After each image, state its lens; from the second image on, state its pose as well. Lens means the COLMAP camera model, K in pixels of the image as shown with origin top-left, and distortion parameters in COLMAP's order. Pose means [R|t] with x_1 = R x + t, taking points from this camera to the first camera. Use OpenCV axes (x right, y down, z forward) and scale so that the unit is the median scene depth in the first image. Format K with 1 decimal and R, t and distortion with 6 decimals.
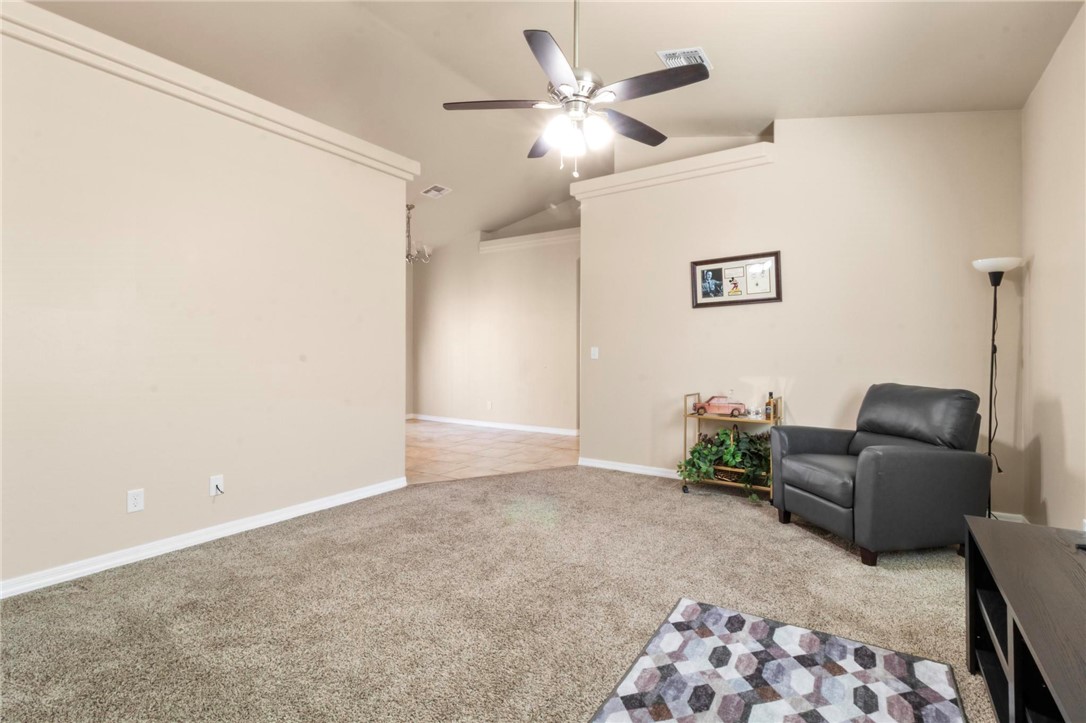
lens RADIAL K [[508.7, 0, 542.1], [0, 508.7, 347.5], [0, 0, 1]] dist [0.000211, 0.000111]
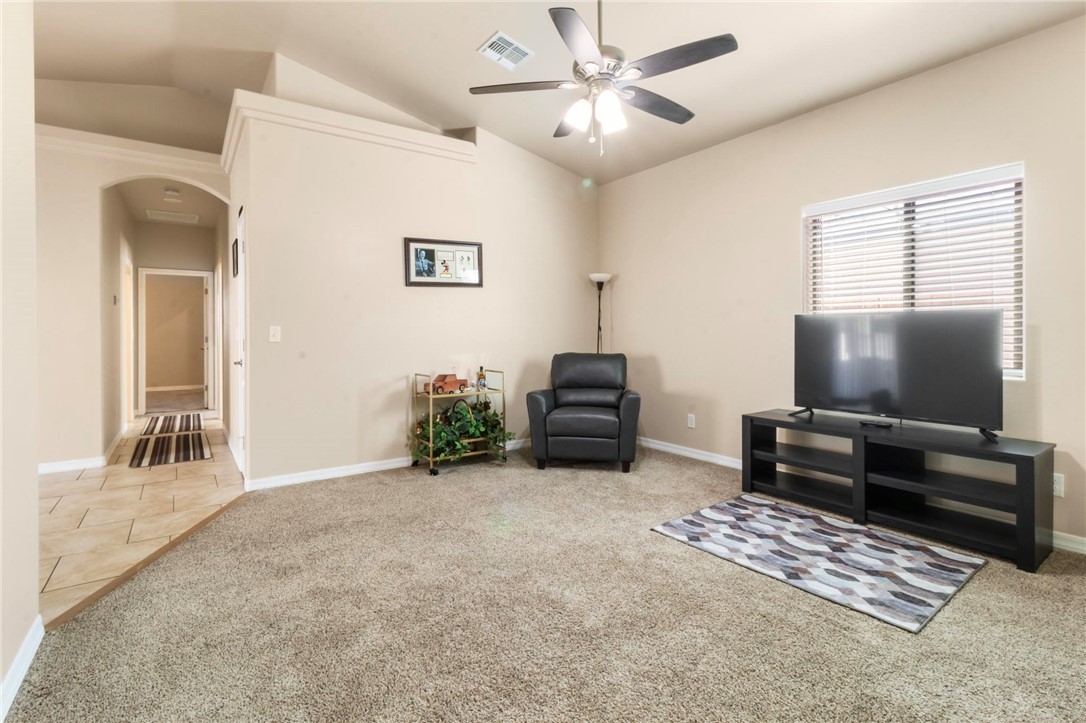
lens RADIAL K [[507.1, 0, 544.6], [0, 507.1, 331.4], [0, 0, 1]] dist [-0.001318, -0.000016]
pose [[0.359569, -0.006282, 0.933097, -0.587750], [-0.004949, 0.999950, 0.008639, -0.001084], [-0.933105, -0.007725, 0.359520, 0.479376]]
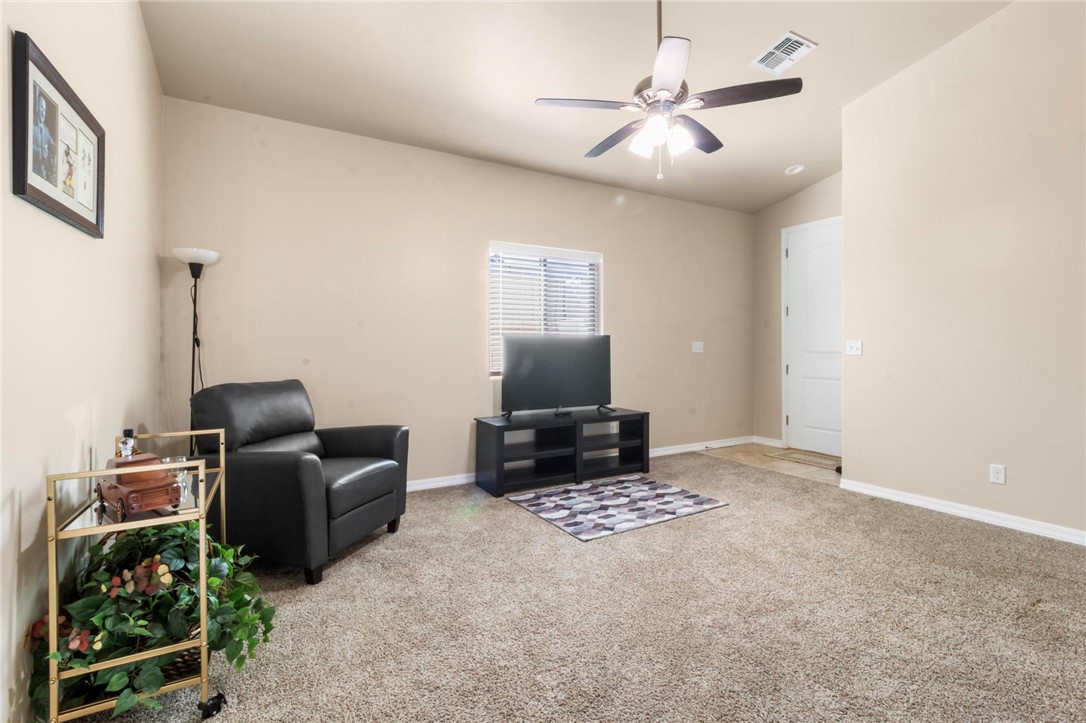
lens RADIAL K [[508.7, 0, 542.1], [0, 508.7, 347.5], [0, 0, 1]] dist [0.000211, 0.000111]
pose [[-0.896219, -0.005601, 0.443576, -0.115681], [-0.009861, 0.999925, -0.007298, 0.011681], [-0.443502, -0.010915, -0.896207, 1.314474]]
